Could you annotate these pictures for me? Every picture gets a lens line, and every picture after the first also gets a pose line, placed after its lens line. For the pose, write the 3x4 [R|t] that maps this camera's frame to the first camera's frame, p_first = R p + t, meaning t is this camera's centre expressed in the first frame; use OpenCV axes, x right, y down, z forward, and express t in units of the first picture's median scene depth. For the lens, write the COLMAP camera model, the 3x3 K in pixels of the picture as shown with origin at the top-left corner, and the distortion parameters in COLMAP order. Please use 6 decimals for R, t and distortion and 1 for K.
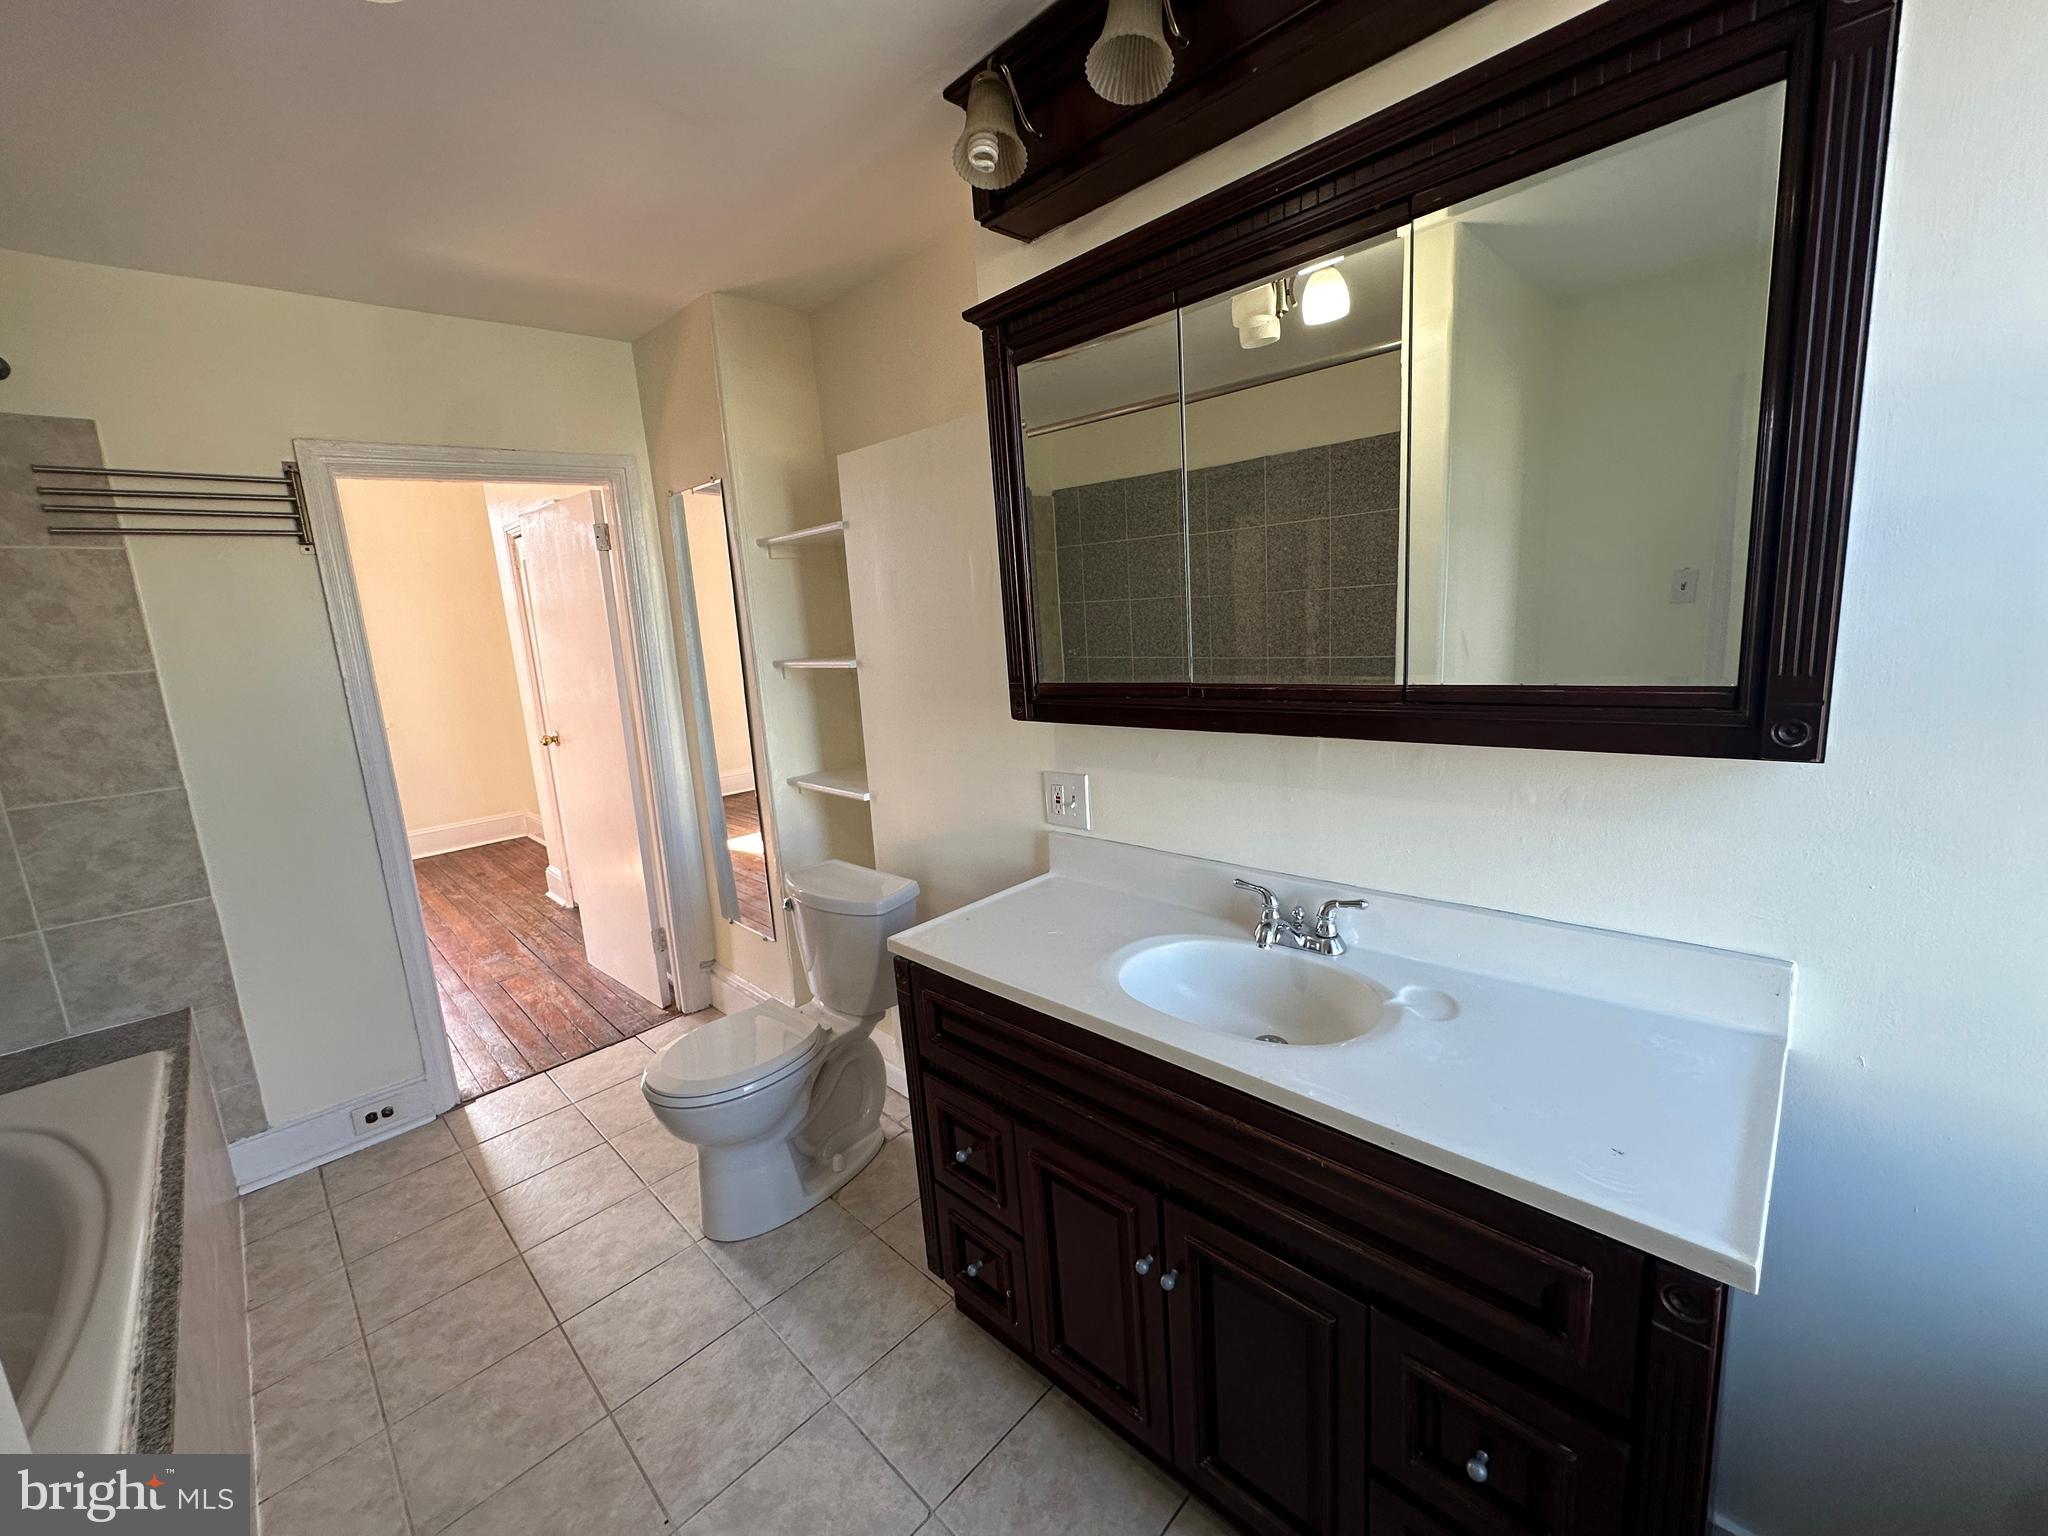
lens RADIAL K [[817.2, 0, 1023.9], [0, 817.2, 764.6], [0, 0, 1]] dist [0.000374, -0.000689]
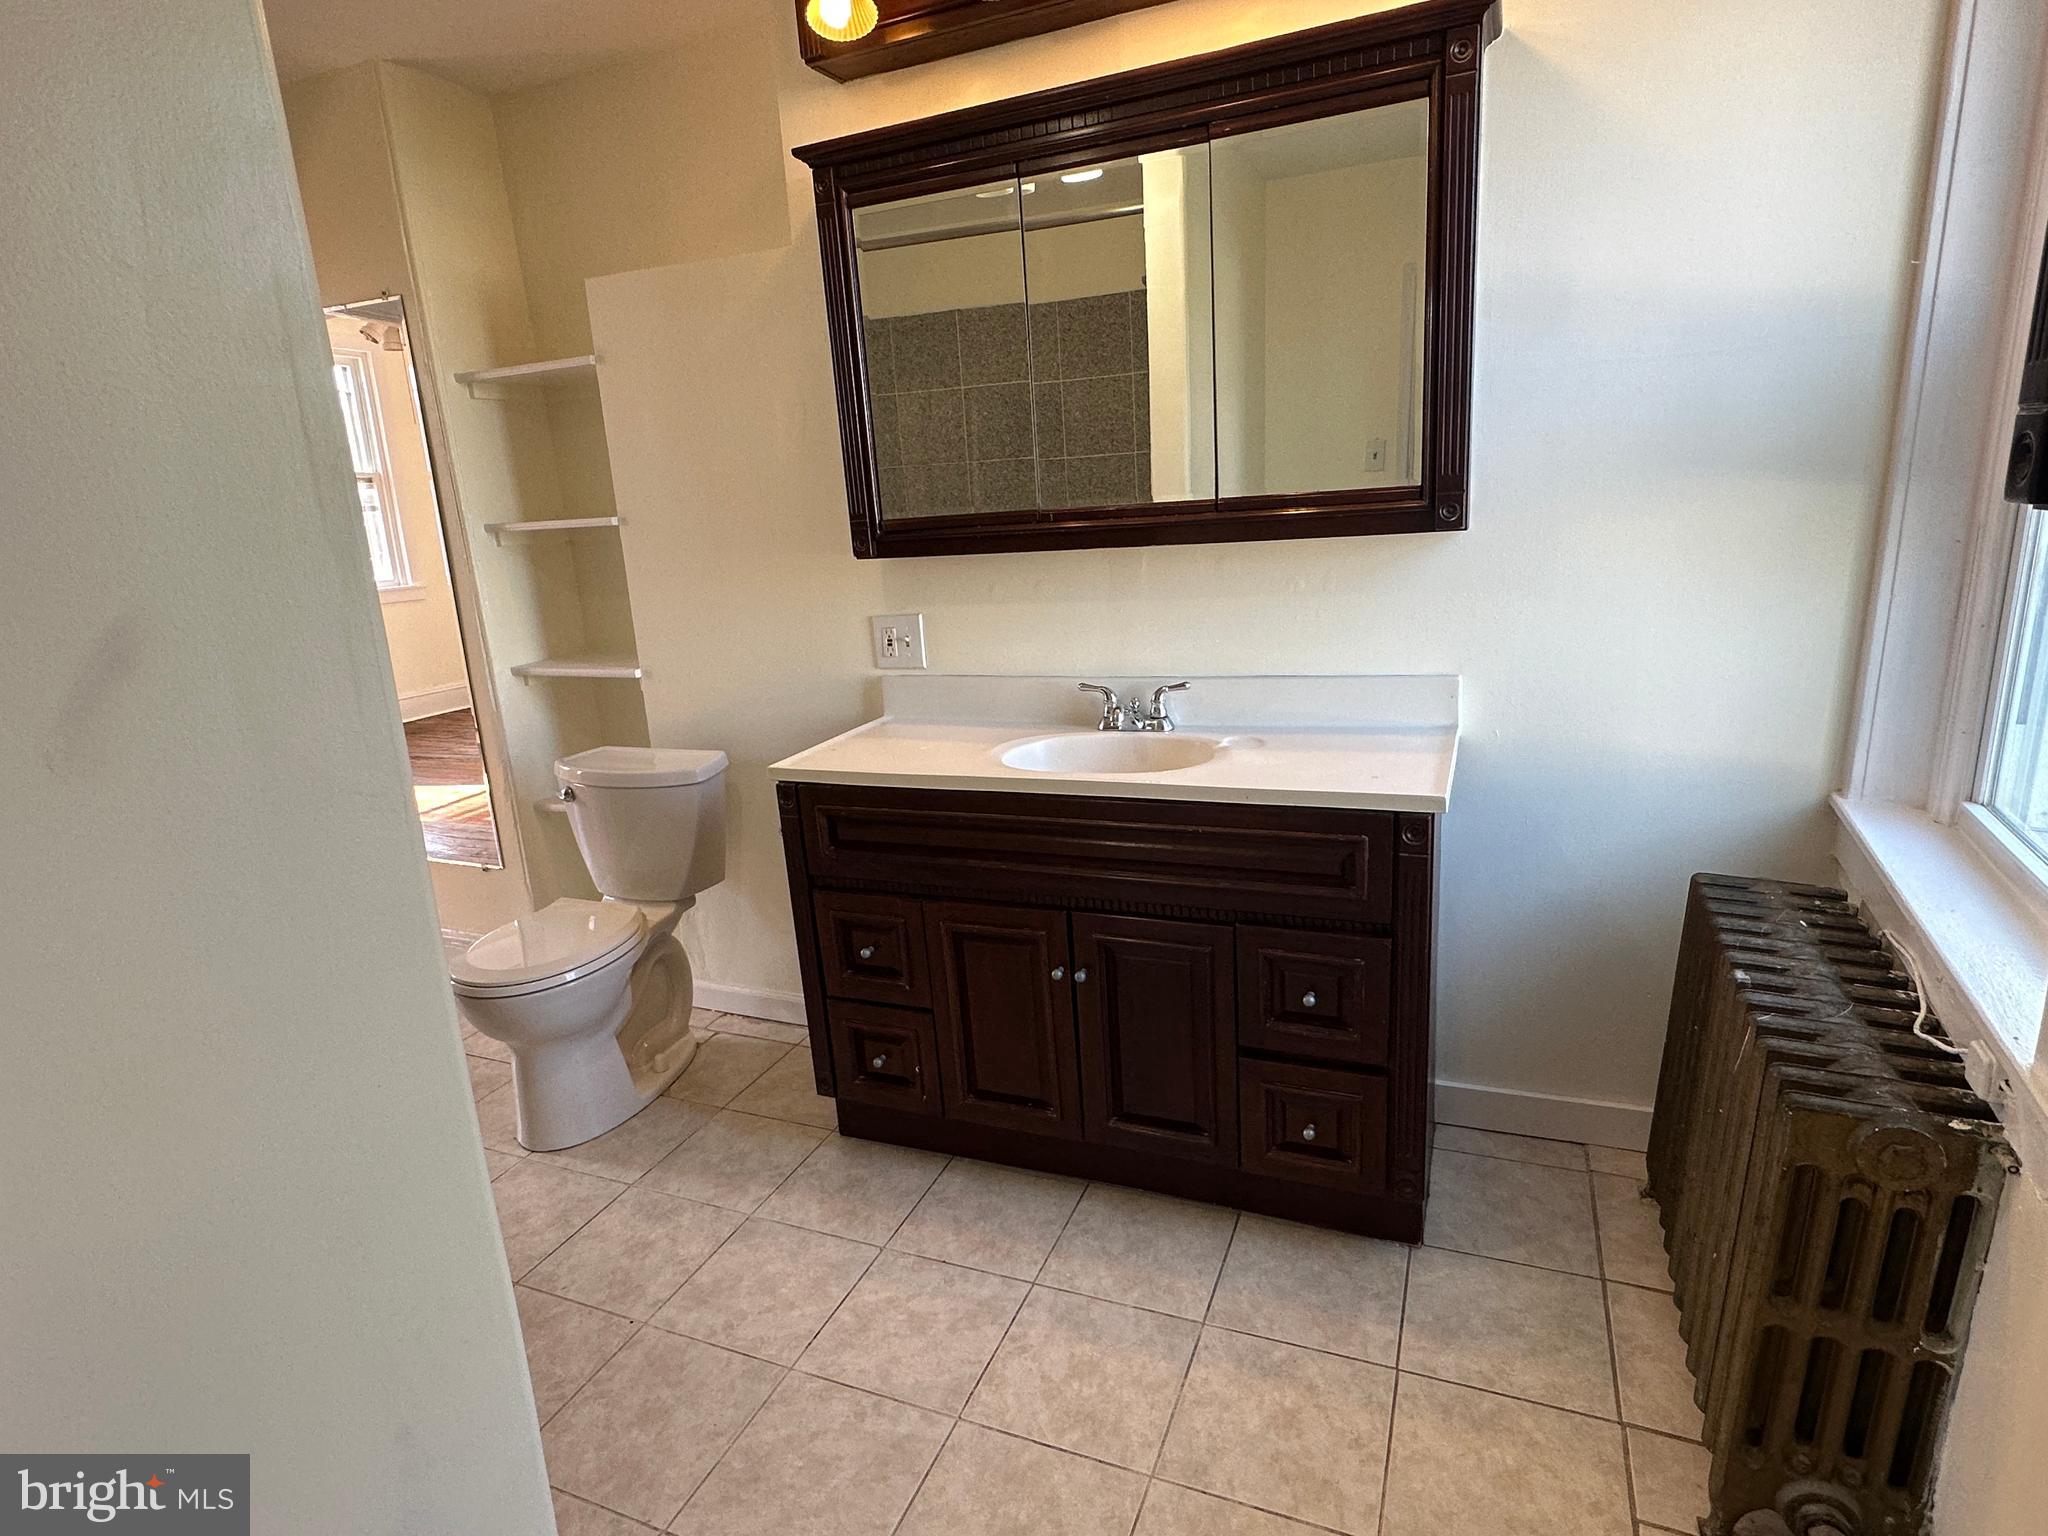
lens RADIAL K [[1081.6, 0, 1021.0], [0, 1081.6, 766.4], [0, 0, 1]] dist [0.005215, -0.002438]
pose [[0.932160, -0.085086, 0.351906, -0.291668], [0.068463, 0.995881, 0.059440, 0.126756], [-0.355514, -0.031315, 0.934146, -0.321994]]
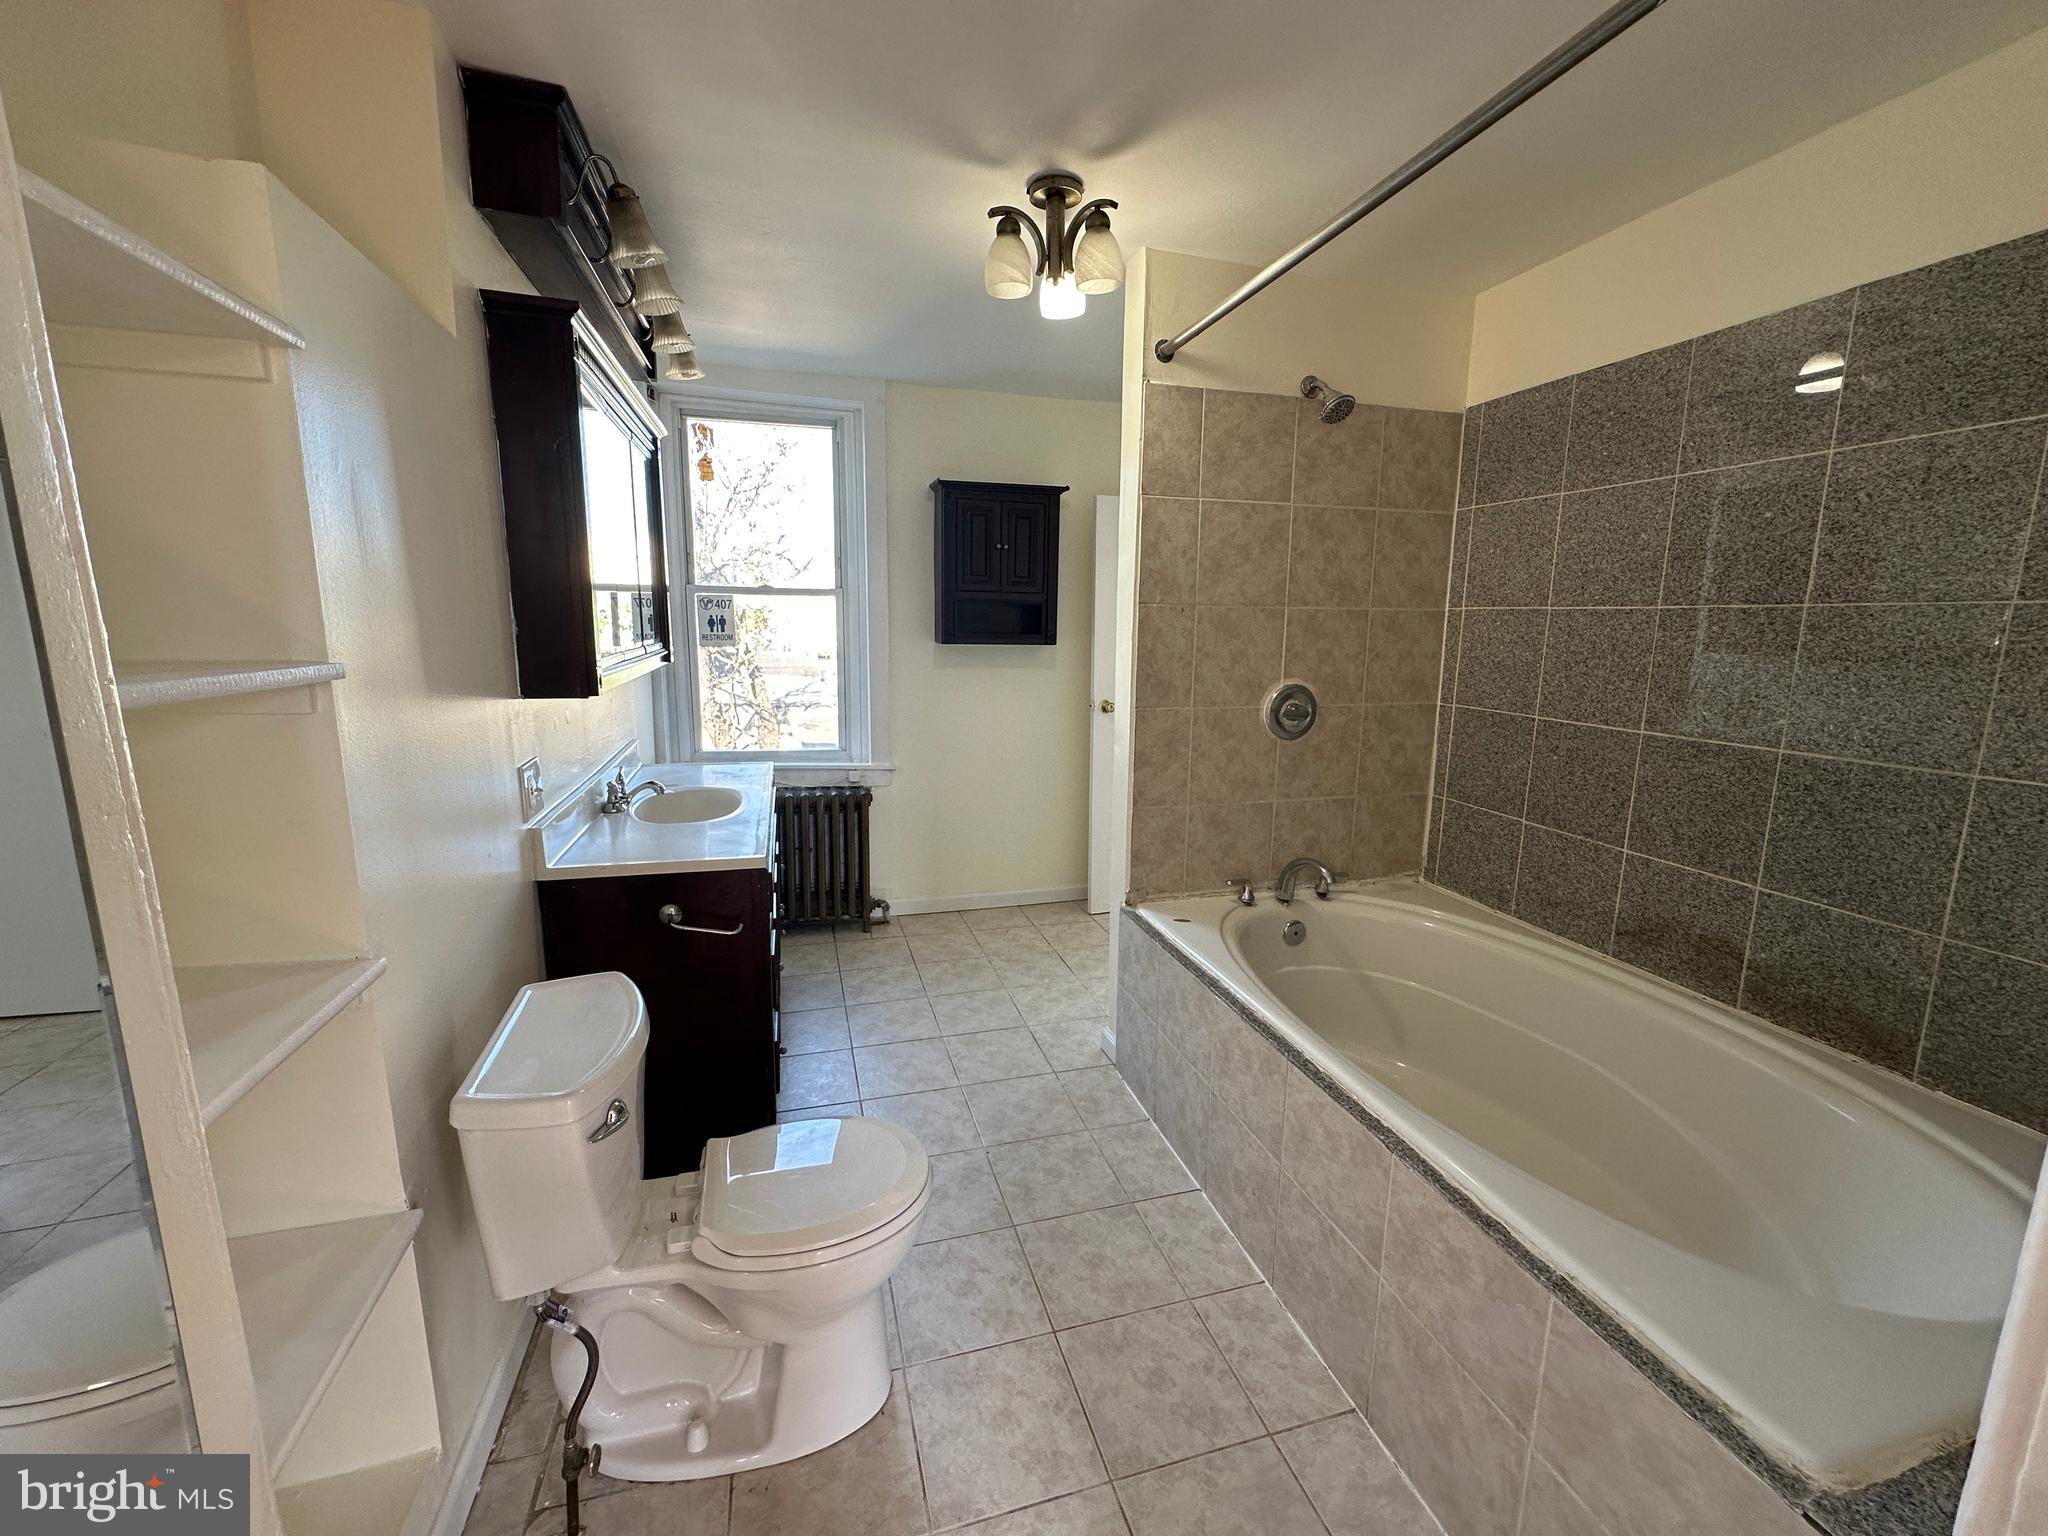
lens RADIAL K [[817.2, 0, 1019.7], [0, 817.2, 760.1], [0, 0, 1]] dist [0.000374, -0.000689]
pose [[-0.869808, -0.032118, 0.492344, -0.915321], [0.131866, 0.946446, 0.294704, -0.199340], [-0.475443, 0.321260, -0.818991, 1.480287]]
